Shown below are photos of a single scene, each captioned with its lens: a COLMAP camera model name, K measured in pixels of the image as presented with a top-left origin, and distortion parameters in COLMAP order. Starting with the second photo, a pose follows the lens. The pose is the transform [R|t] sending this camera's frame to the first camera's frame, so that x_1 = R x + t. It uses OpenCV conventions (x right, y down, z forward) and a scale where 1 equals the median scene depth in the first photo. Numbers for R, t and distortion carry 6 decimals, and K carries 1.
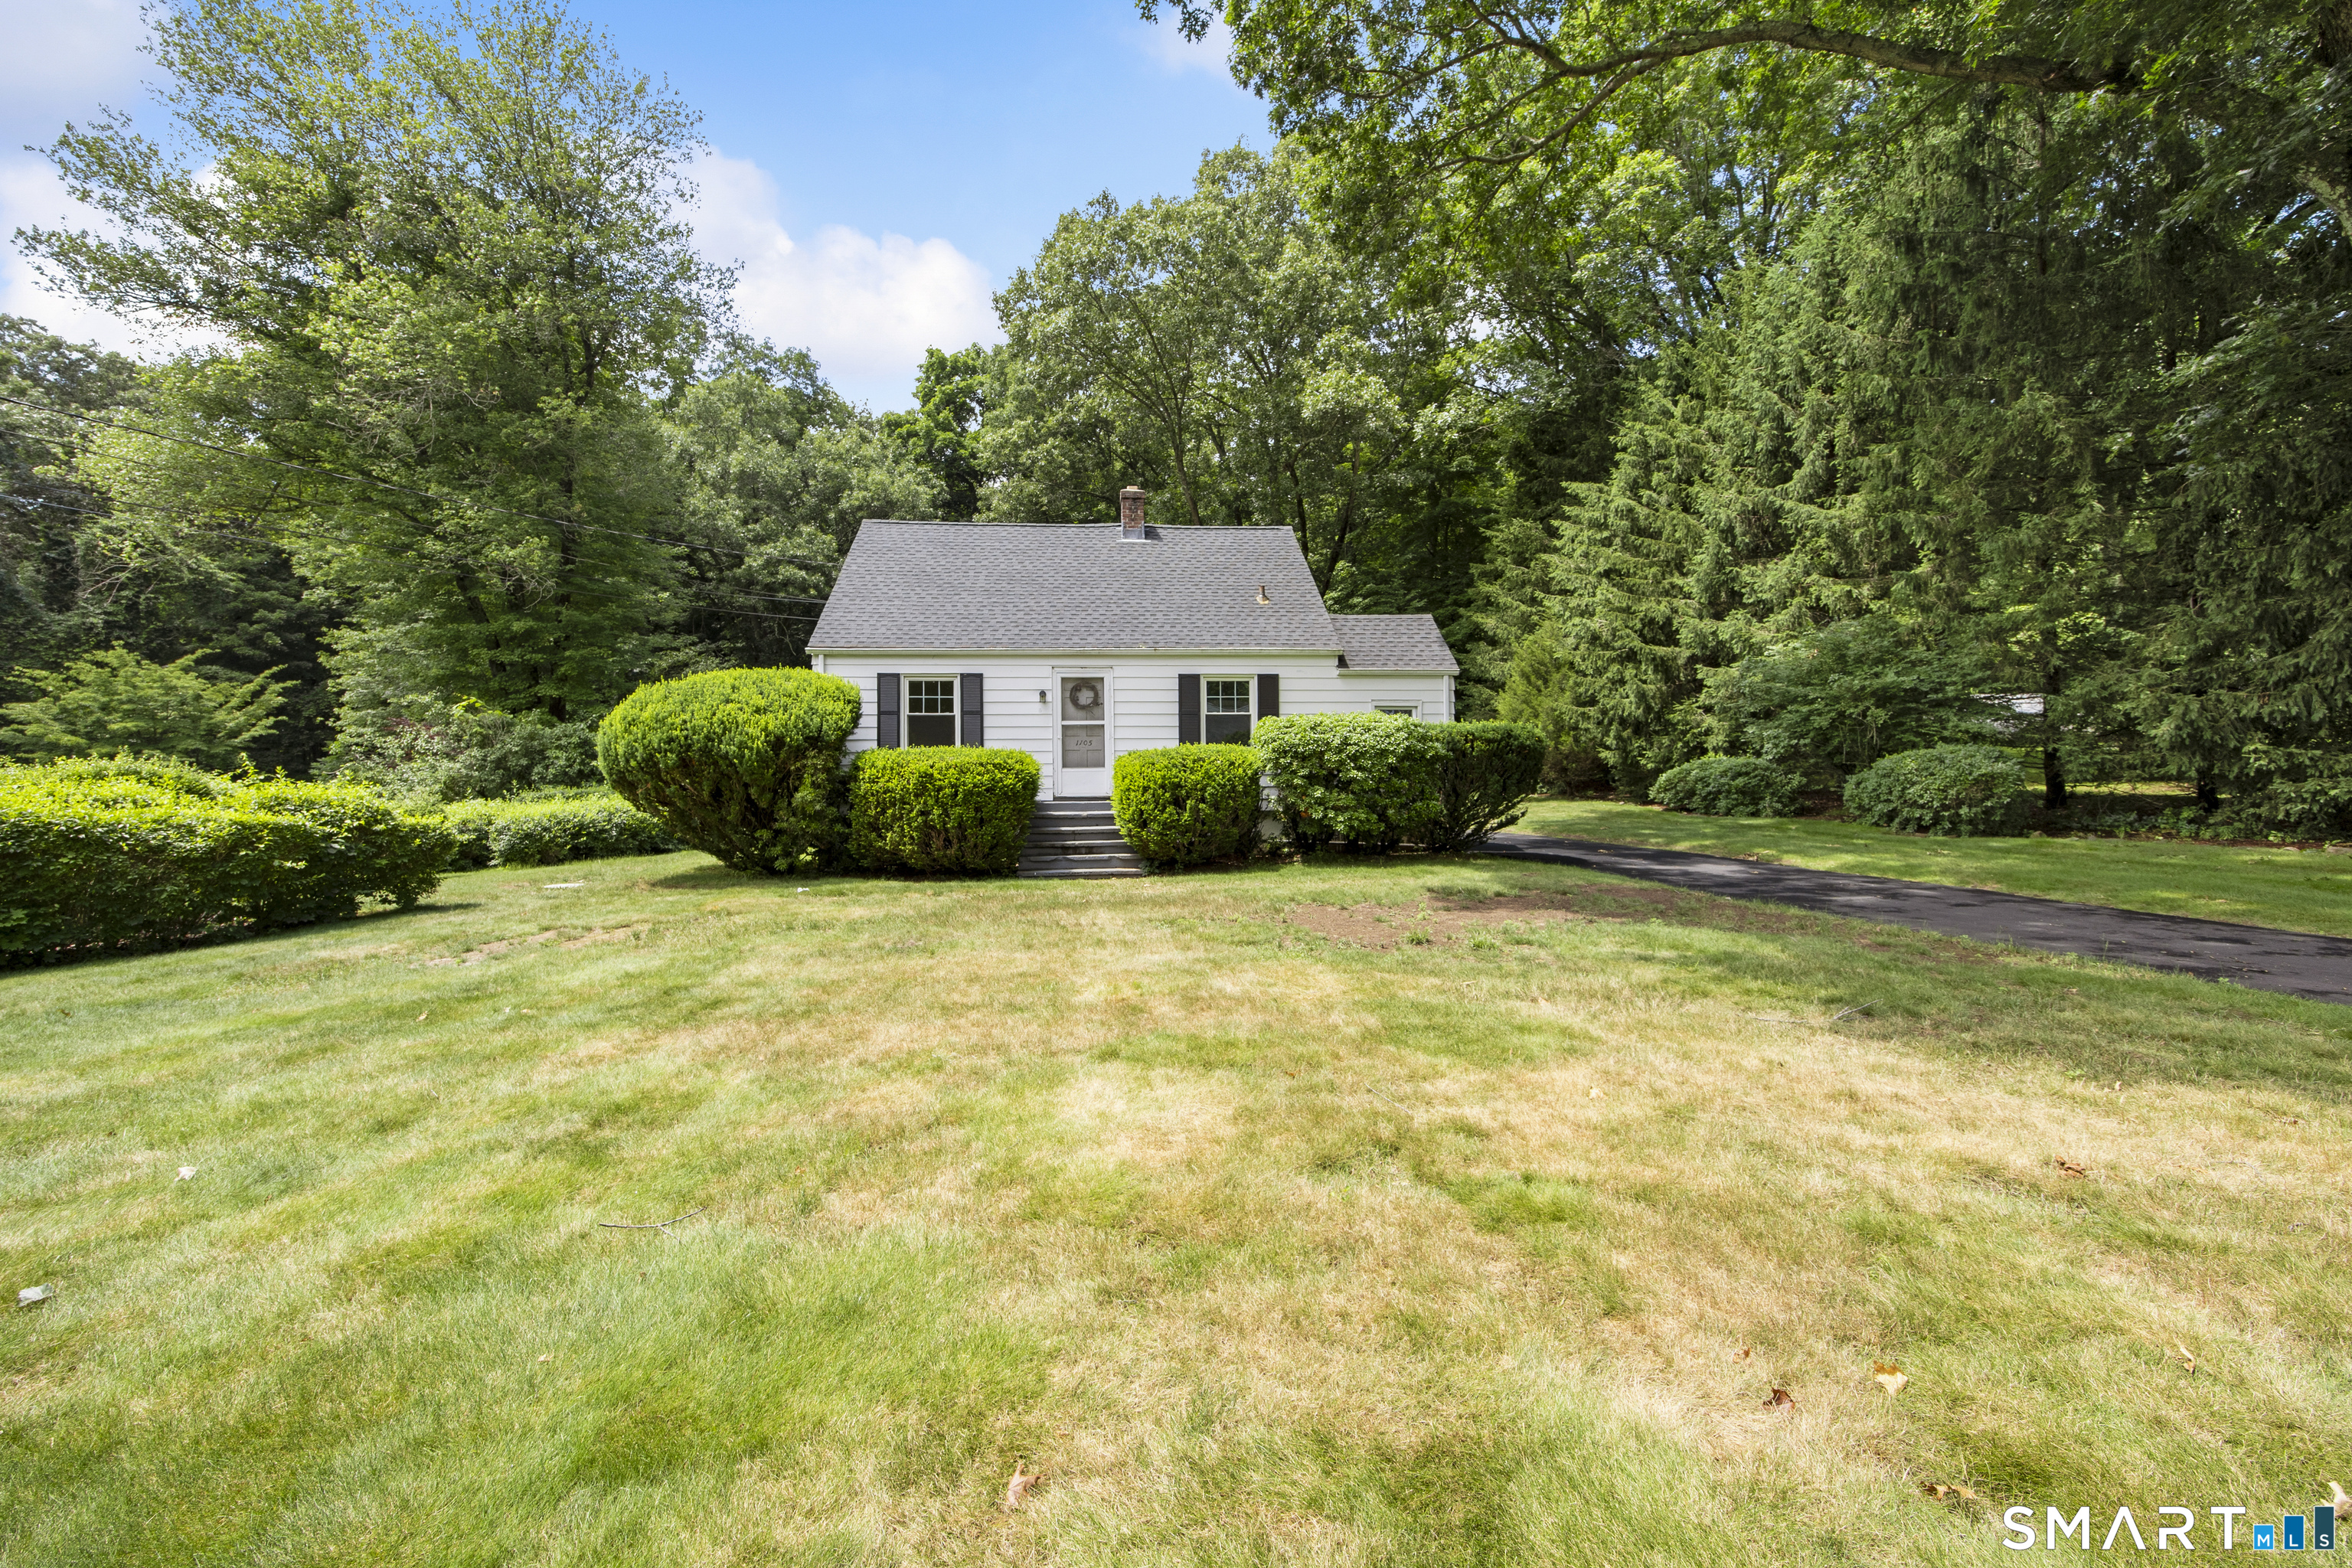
lens RADIAL K [[1021.4, 0, 1176.0], [0, 1021.4, 784.0], [0, 0, 1]] dist [0.018434, -0.000006]
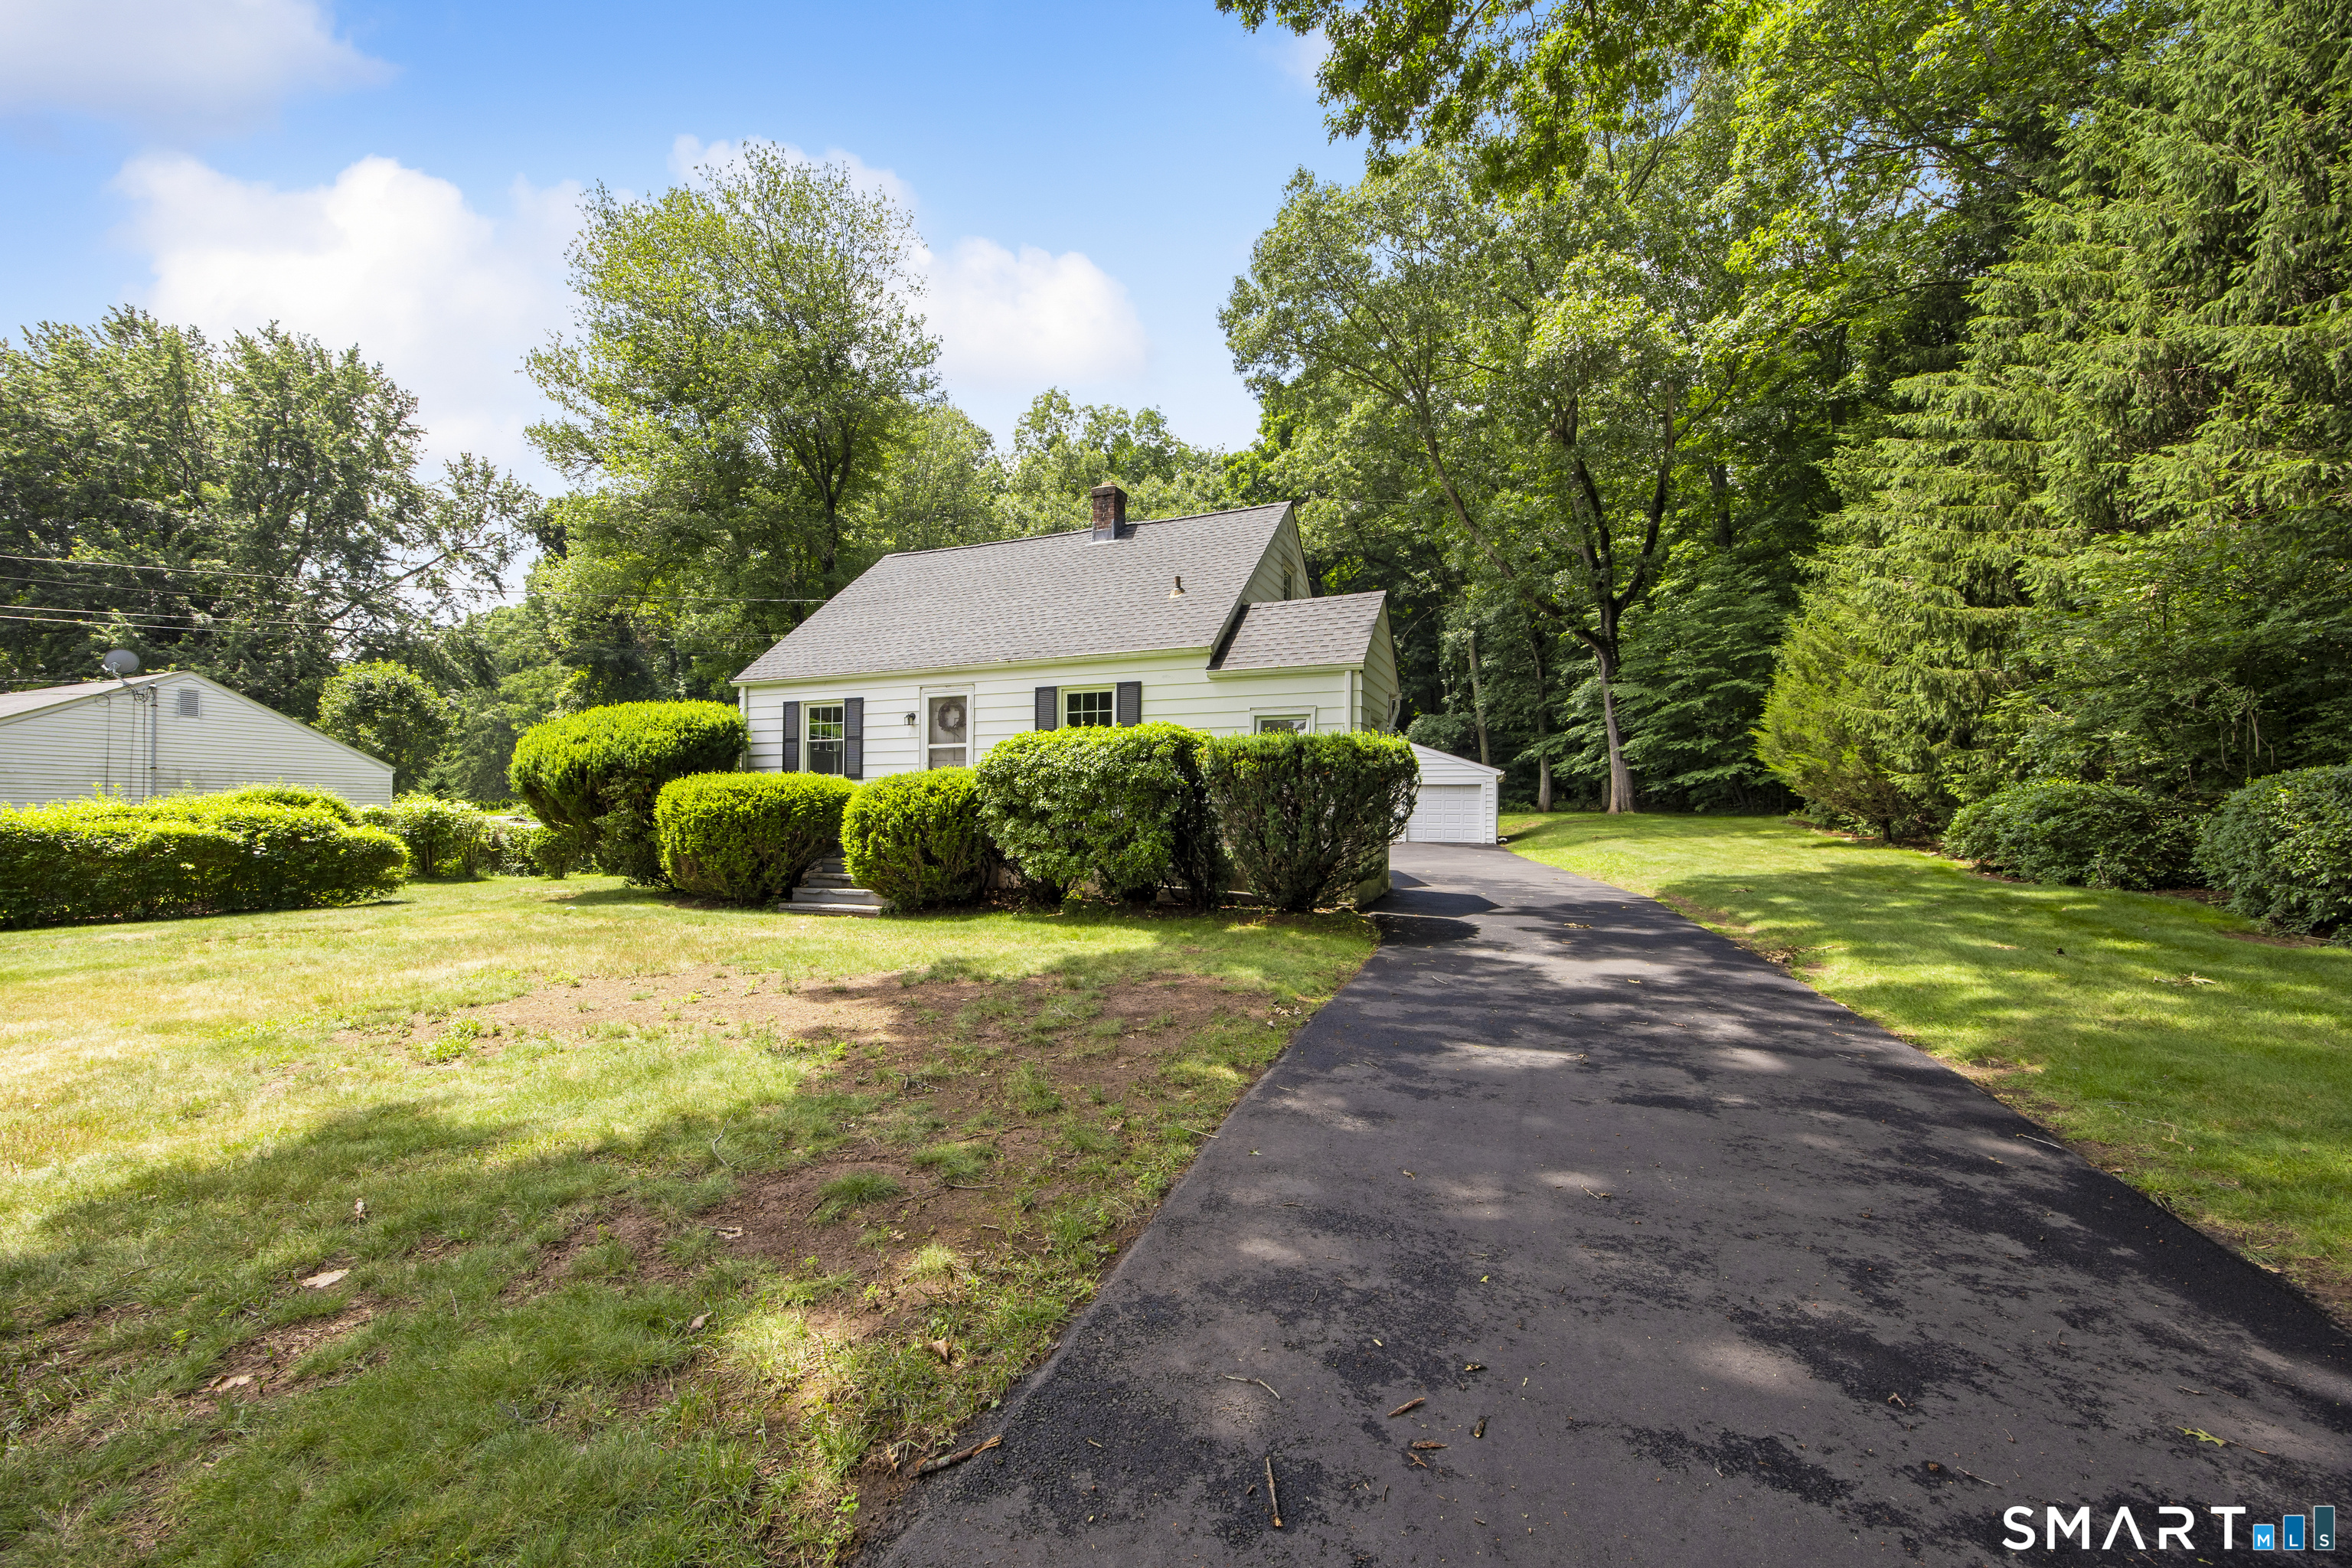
lens RADIAL K [[999.2, 0, 1264.5], [0, 999.2, 797.4], [0, 0, 1]] dist [0.019248, 0.000118]
pose [[0.863519, 0.004398, -0.504297, 0.606223], [-0.013228, 0.999815, -0.013932, -0.005046], [0.504143, 0.018701, 0.863418, 0.368702]]
